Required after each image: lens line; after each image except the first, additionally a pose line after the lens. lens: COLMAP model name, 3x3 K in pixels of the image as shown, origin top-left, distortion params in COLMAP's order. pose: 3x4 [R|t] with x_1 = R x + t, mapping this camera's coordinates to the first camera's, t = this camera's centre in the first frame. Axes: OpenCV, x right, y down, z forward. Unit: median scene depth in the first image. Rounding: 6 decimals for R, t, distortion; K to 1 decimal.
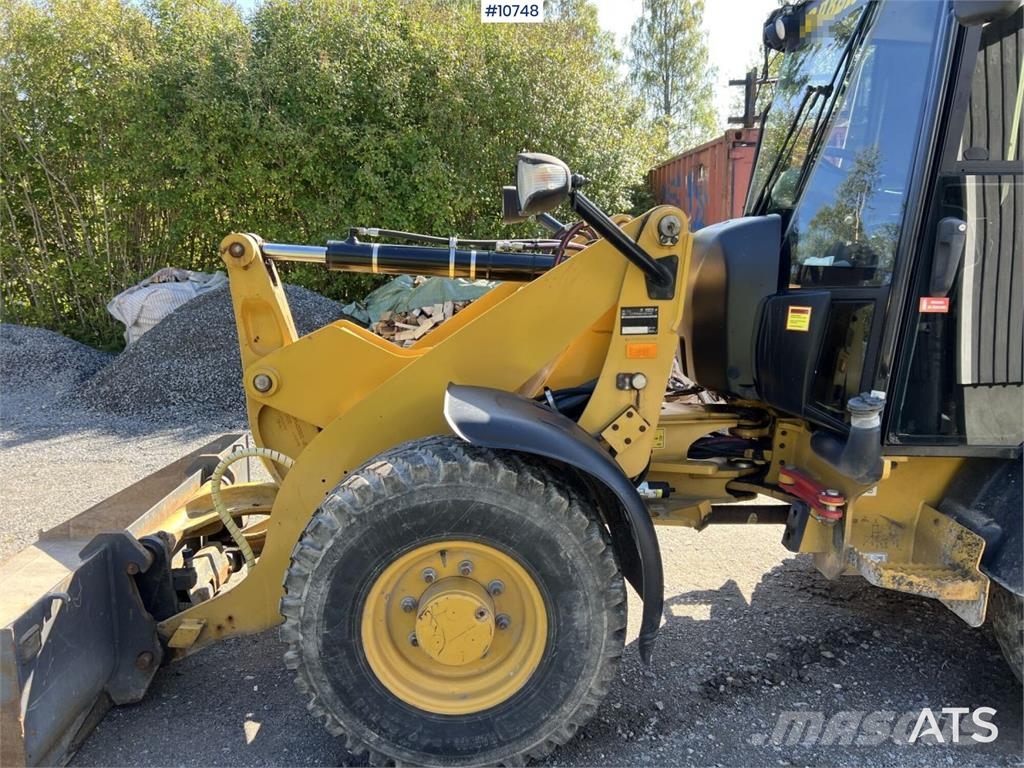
lens RADIAL K [[772.3, 0, 516.7], [0, 772.3, 385.6], [0, 0, 1]] dist [0.042660, -0.038530]
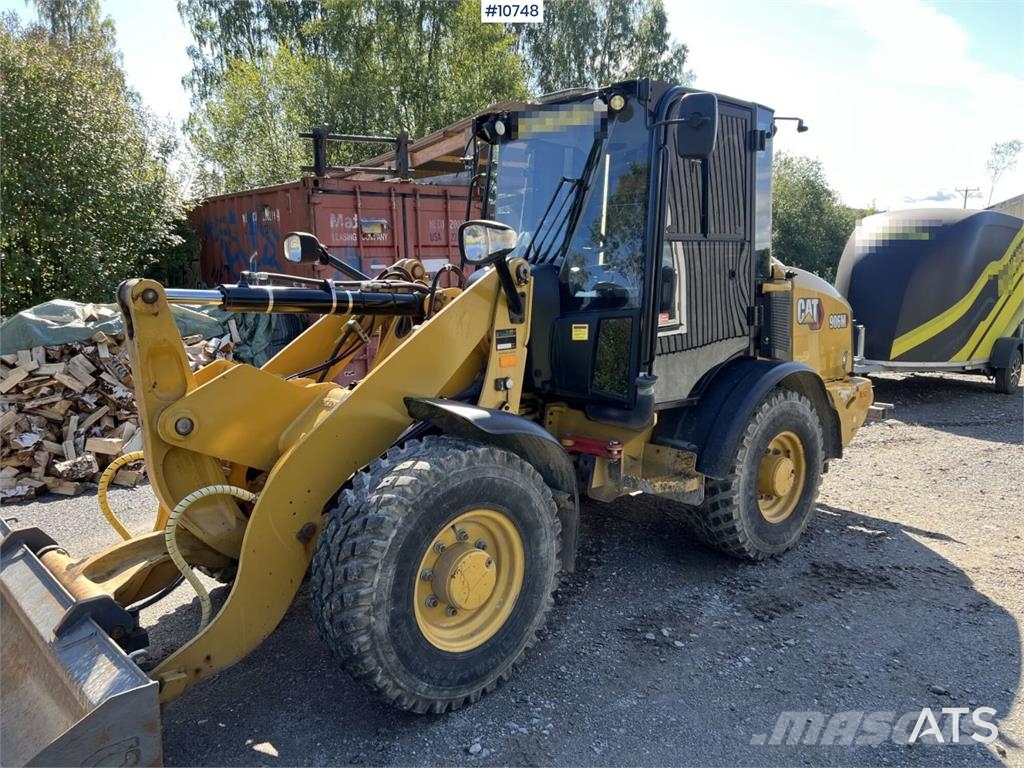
lens RADIAL K [[769.2, 0, 511.2], [0, 769.2, 388.8], [0, 0, 1]] dist [0.064450, -0.075690]
pose [[0.766647, -0.102785, 0.633789, -0.600594], [0.125255, 0.992080, 0.009380, -0.006876], [-0.629734, 0.072194, 0.773449, -0.049621]]
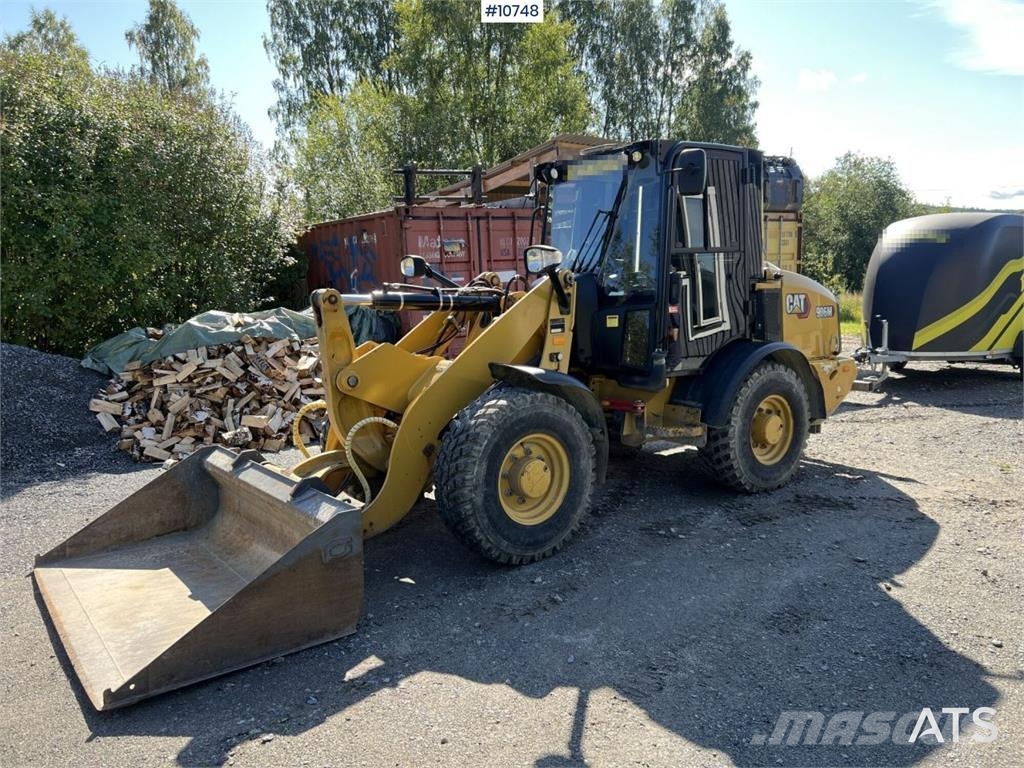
lens RADIAL K [[768.5, 0, 504.1], [0, 768.5, 384.6], [0, 0, 1]] dist [0.072938, -0.087905]
pose [[0.823674, -0.100084, 0.558161, -0.902253], [0.135072, 0.990598, -0.021699, 0.075905], [-0.550741, 0.093265, 0.829449, -0.459688]]
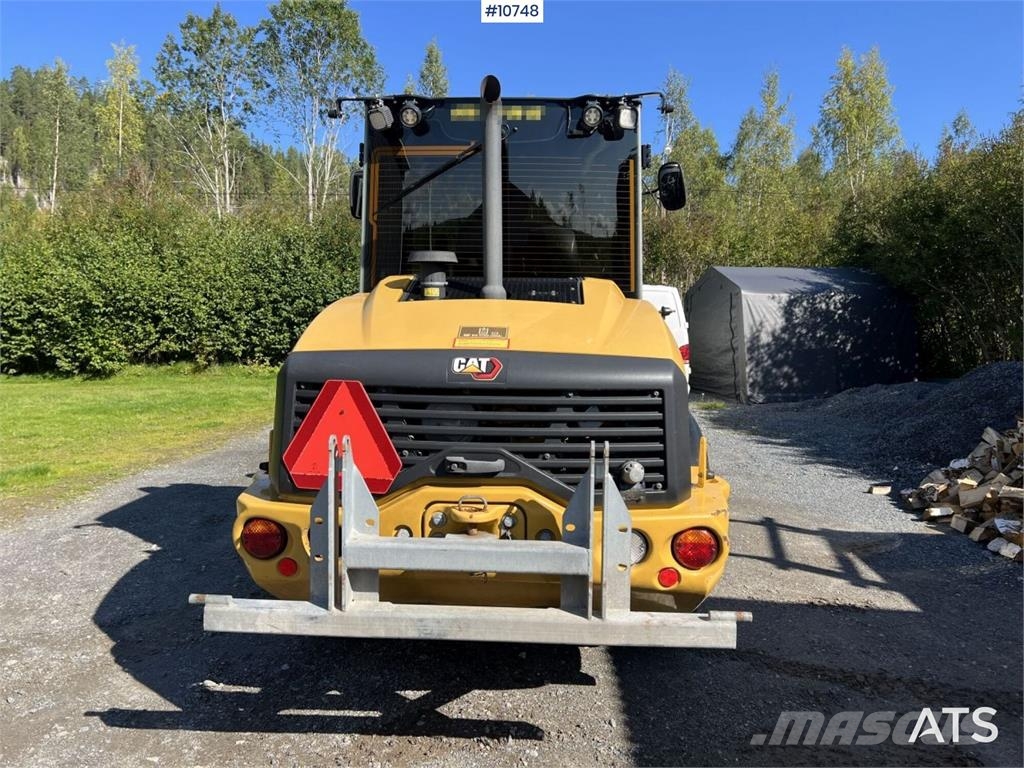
lens RADIAL K [[764.7, 0, 522.1], [0, 764.7, 383.2], [0, 0, 1]] dist [0.070092, -0.081047]
pose [[-0.065103, 0.086748, -0.994101, 1.948488], [-0.200212, 0.974821, 0.098177, -0.201197], [0.977587, 0.205422, -0.046096, 1.105694]]
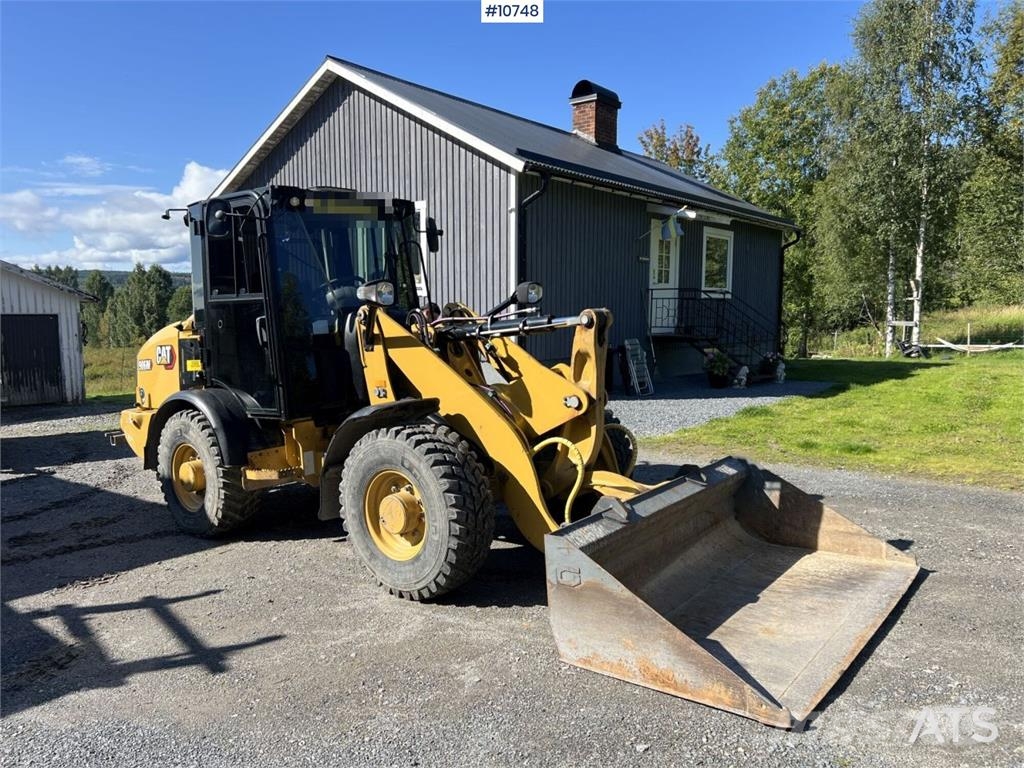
lens RADIAL K [[773.6, 0, 513.3], [0, 773.6, 389.4], [0, 0, 1]] dist [0.071938, -0.093534]
pose [[-0.750956, -0.035345, 0.659406, -1.211057], [0.163778, 0.957398, 0.237835, -0.419313], [-0.639720, 0.286600, -0.713175, 2.169898]]
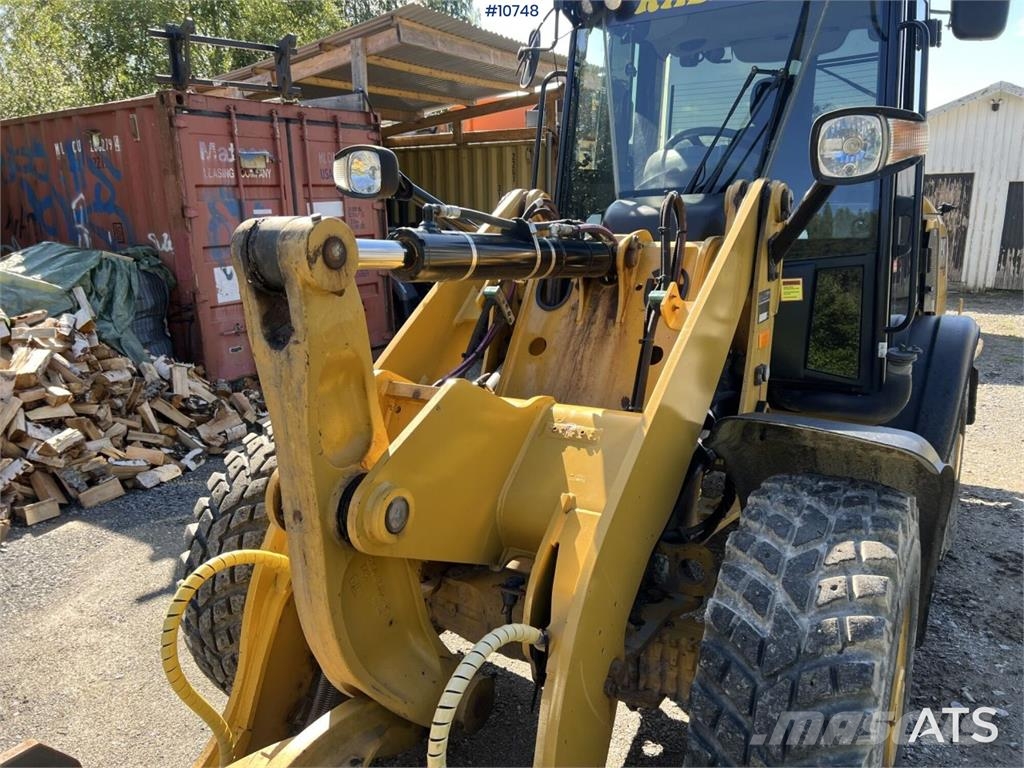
lens RADIAL K [[775.5, 0, 515.2], [0, 775.5, 387.7], [0, 0, 1]] dist [0.024096, -0.007285]
pose [[0.560743, -0.189647, 0.805978, -0.634635], [0.172514, 0.978813, 0.110292, -0.119160], [-0.809819, 0.077197, 0.581579, 0.604172]]
